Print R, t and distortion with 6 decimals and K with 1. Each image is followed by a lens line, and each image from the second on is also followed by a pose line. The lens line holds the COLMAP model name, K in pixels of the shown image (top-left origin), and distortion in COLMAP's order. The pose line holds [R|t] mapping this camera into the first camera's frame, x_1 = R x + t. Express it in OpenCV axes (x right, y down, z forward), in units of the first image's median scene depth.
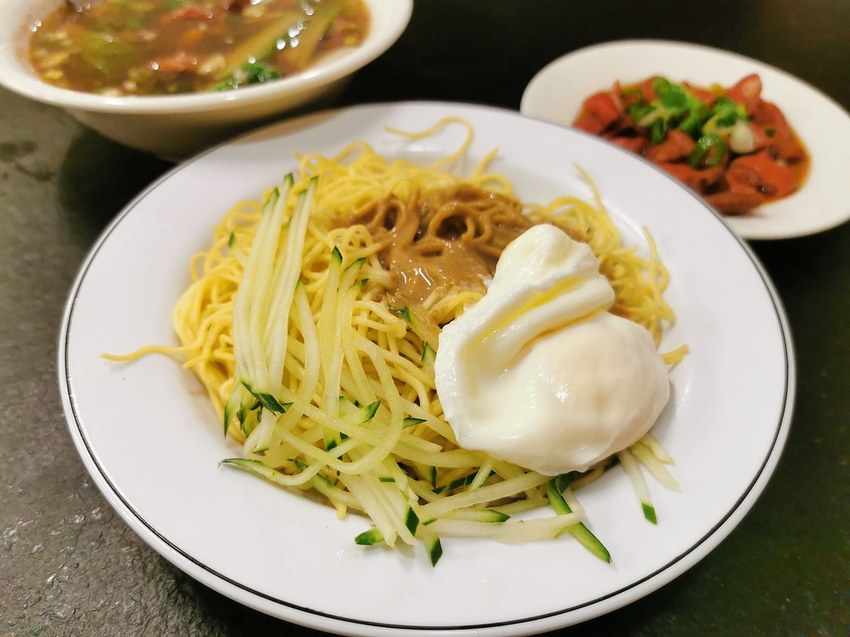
lens RADIAL K [[658.7, 0, 425.0], [0, 658.7, 318.5], [0, 0, 1]] dist [0.058950, -0.126182]
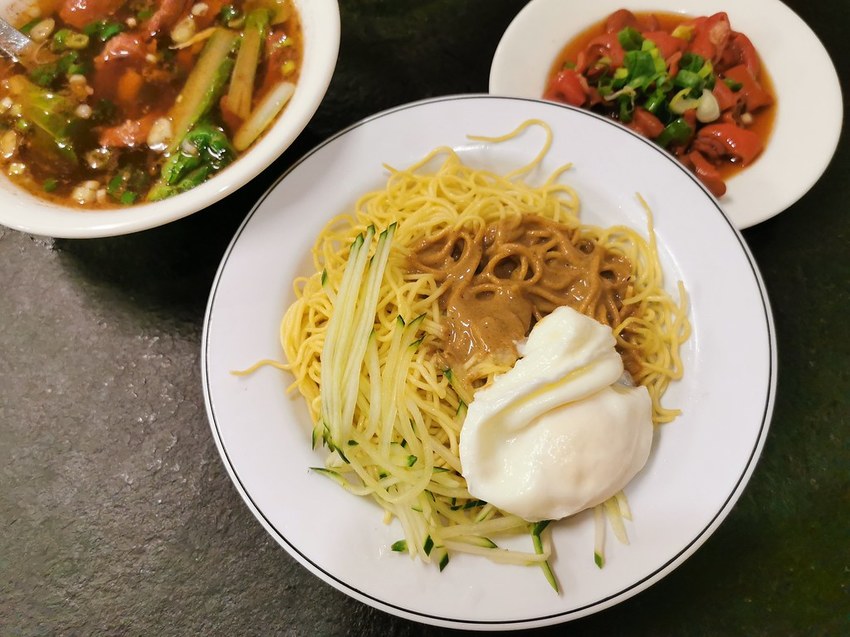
lens RADIAL K [[658.7, 0, 425.0], [0, 658.7, 318.5], [0, 0, 1]] dist [0.058950, -0.126182]
pose [[0.981411, 0.125383, -0.145298, 0.097753], [-0.073959, 0.945697, 0.316524, -0.508999], [0.177095, -0.299894, 0.937390, -0.190470]]
